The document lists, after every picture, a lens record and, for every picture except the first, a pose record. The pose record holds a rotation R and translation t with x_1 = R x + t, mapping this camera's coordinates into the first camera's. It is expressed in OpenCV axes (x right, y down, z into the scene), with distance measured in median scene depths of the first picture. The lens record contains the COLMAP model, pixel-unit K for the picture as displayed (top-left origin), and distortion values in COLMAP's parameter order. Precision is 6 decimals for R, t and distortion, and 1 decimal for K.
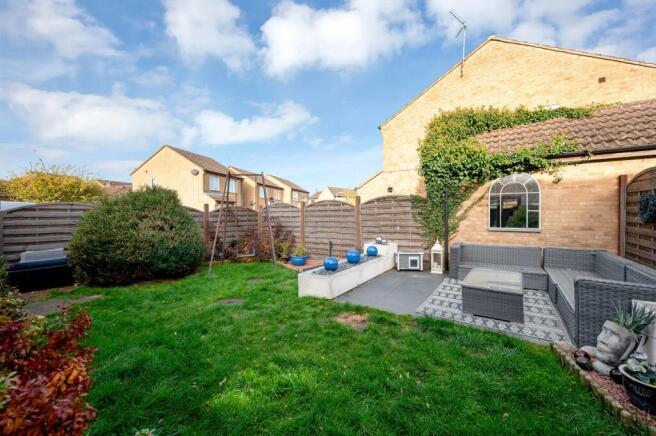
lens RADIAL K [[258.2, 0, 328.7], [0, 258.2, 218.6], [0, 0, 1]] dist [0.000203, 0.000024]
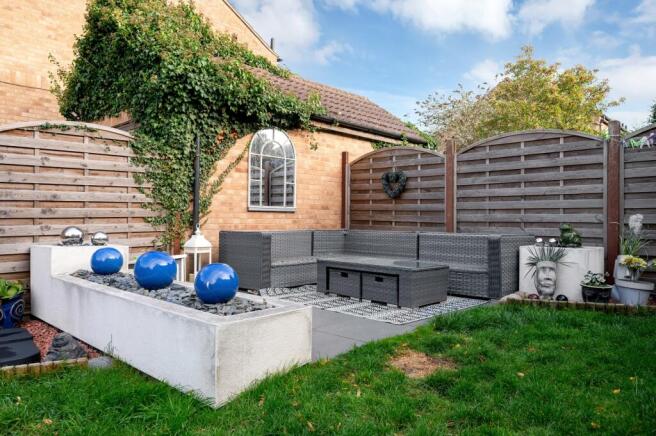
lens RADIAL K [[454.8, 0, 327.3], [0, 454.8, 217.6], [0, 0, 1]] dist [-0.002037, 0.002404]
pose [[0.166179, 0.001118, 0.986095, -0.460716], [-0.000367, 0.999999, -0.001072, 0.065387], [-0.986095, -0.000184, 0.166180, 0.623639]]
